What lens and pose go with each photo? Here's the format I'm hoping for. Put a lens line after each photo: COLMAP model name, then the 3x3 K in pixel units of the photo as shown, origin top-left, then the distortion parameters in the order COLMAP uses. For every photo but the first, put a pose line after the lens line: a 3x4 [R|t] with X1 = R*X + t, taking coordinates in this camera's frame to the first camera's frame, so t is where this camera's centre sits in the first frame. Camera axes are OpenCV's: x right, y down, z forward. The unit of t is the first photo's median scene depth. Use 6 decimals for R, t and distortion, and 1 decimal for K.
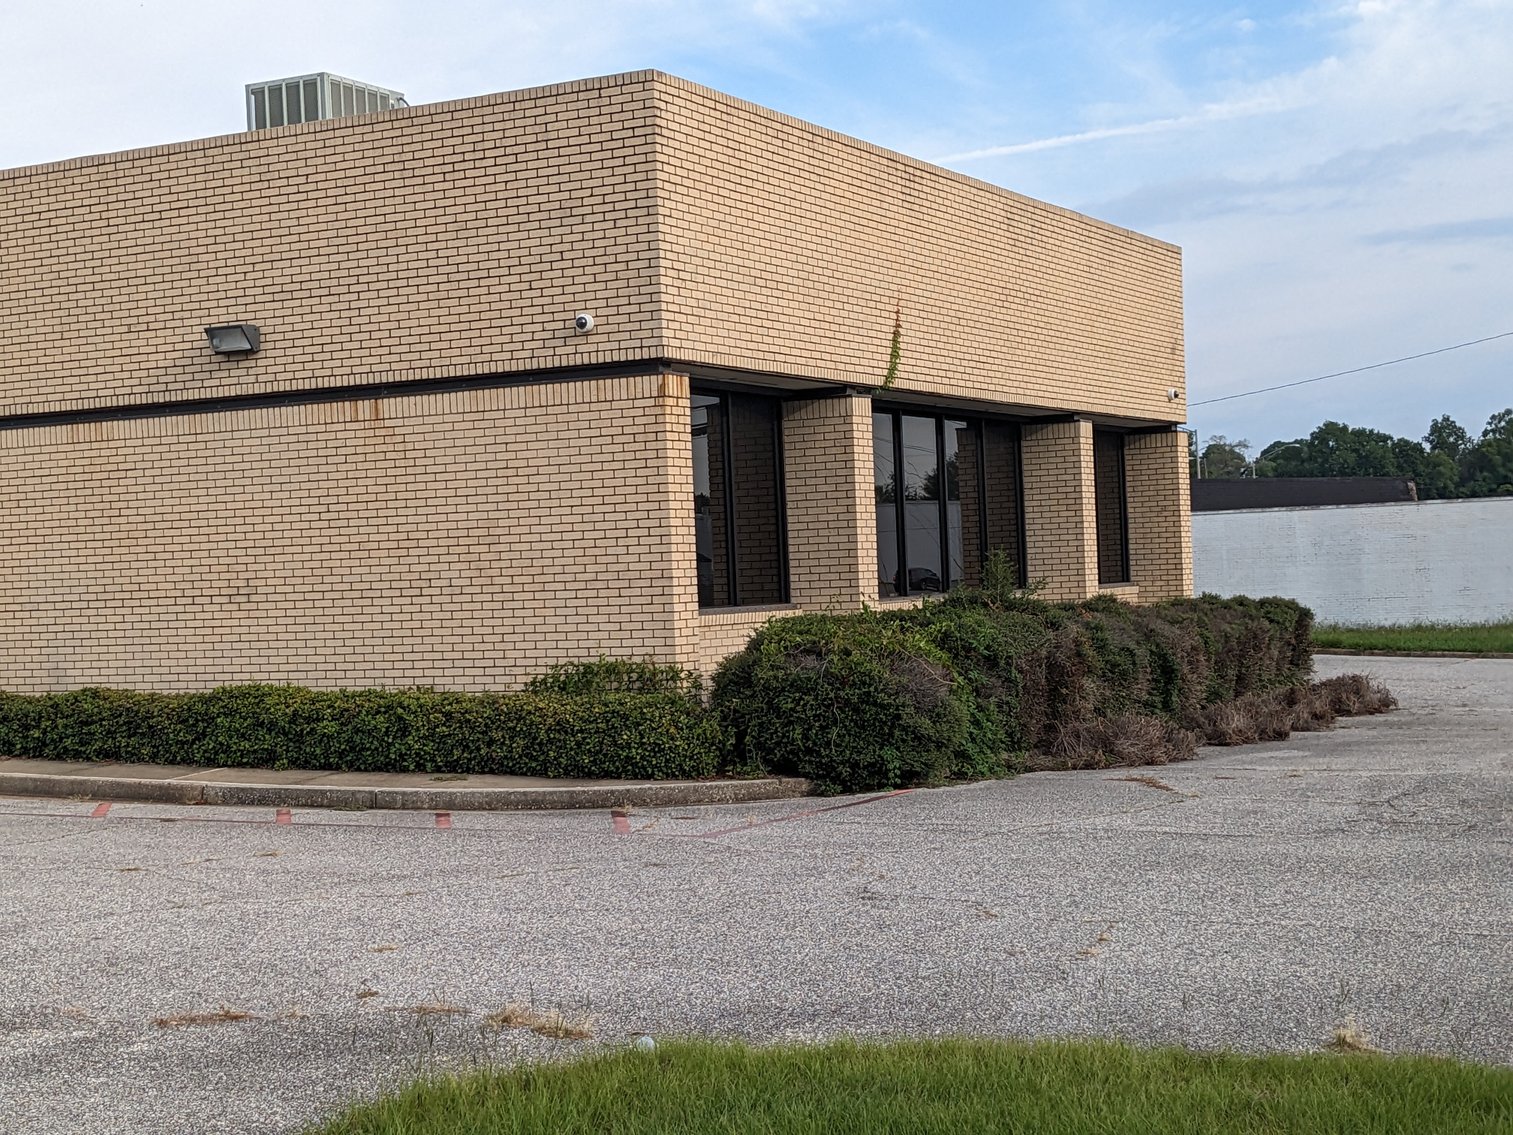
lens RADIAL K [[2408.8, 0, 753.7], [0, 2408.8, 564.1], [0, 0, 1]] dist [0.092543, 0.000000]
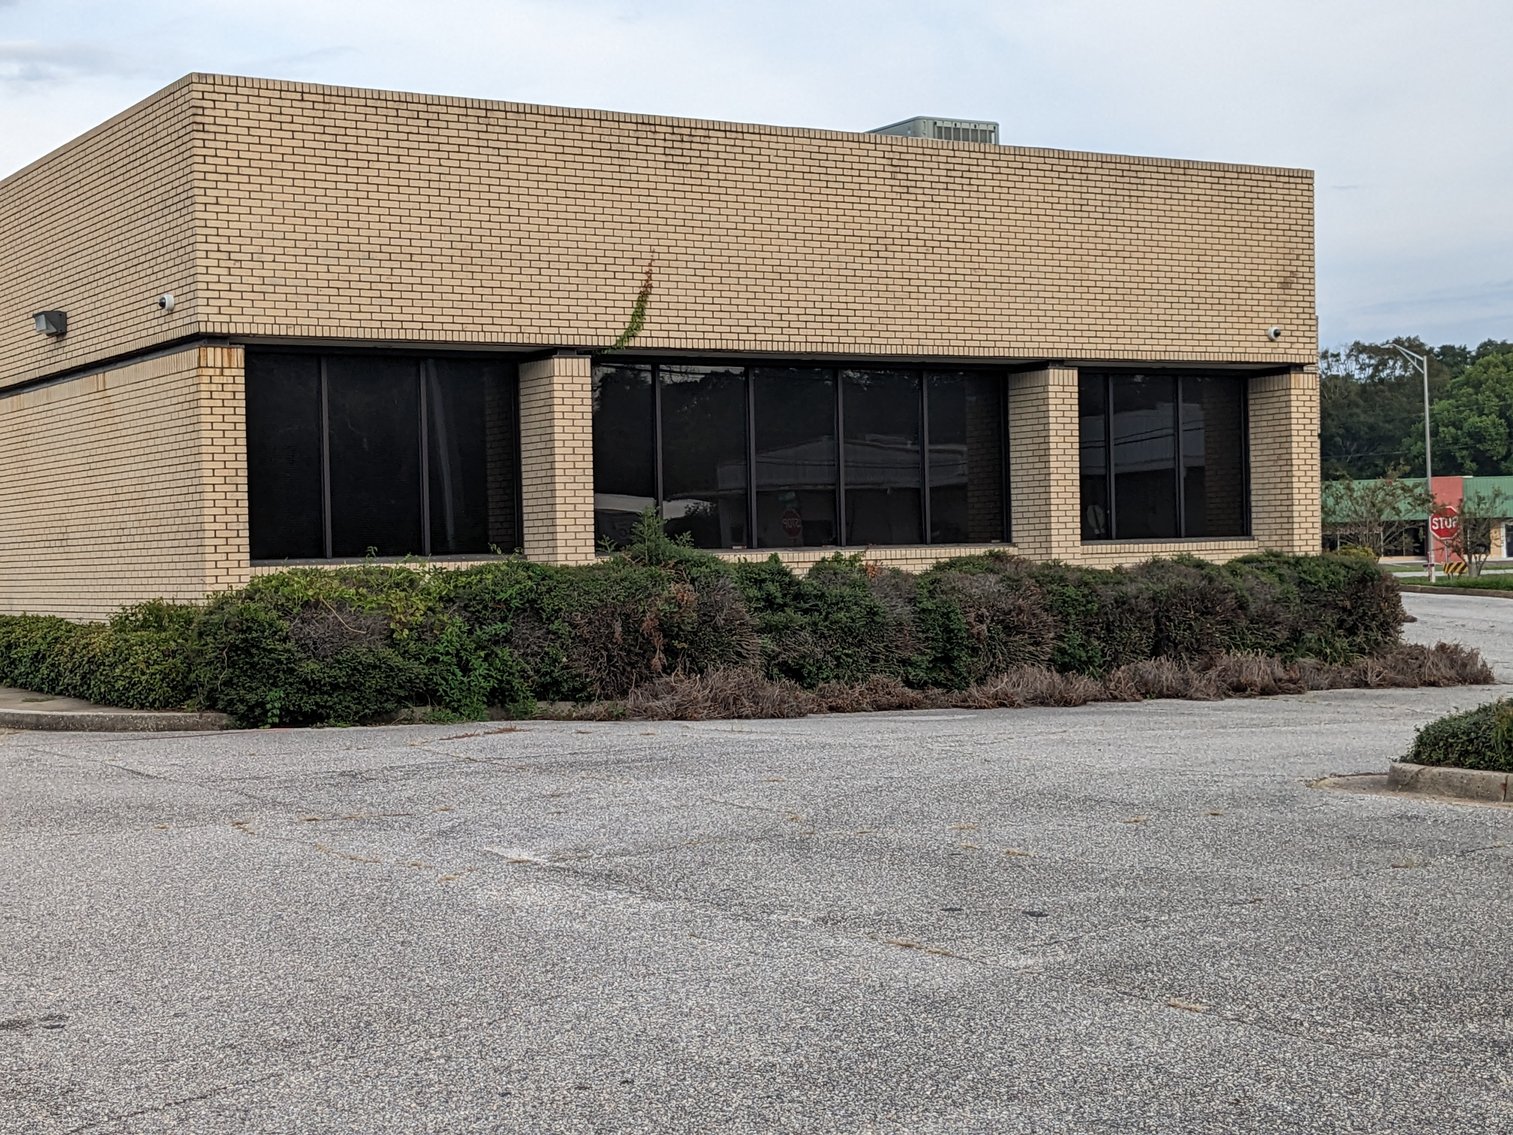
lens RADIAL K [[2408.8, 0, 752.7], [0, 2408.8, 573.4], [0, 0, 1]] dist [0.092543, 0.000000]
pose [[0.864325, 0.021768, -0.502462, 0.675511], [-0.006068, 0.999442, 0.032860, -0.011356], [0.502896, -0.025353, 0.863975, 0.142754]]
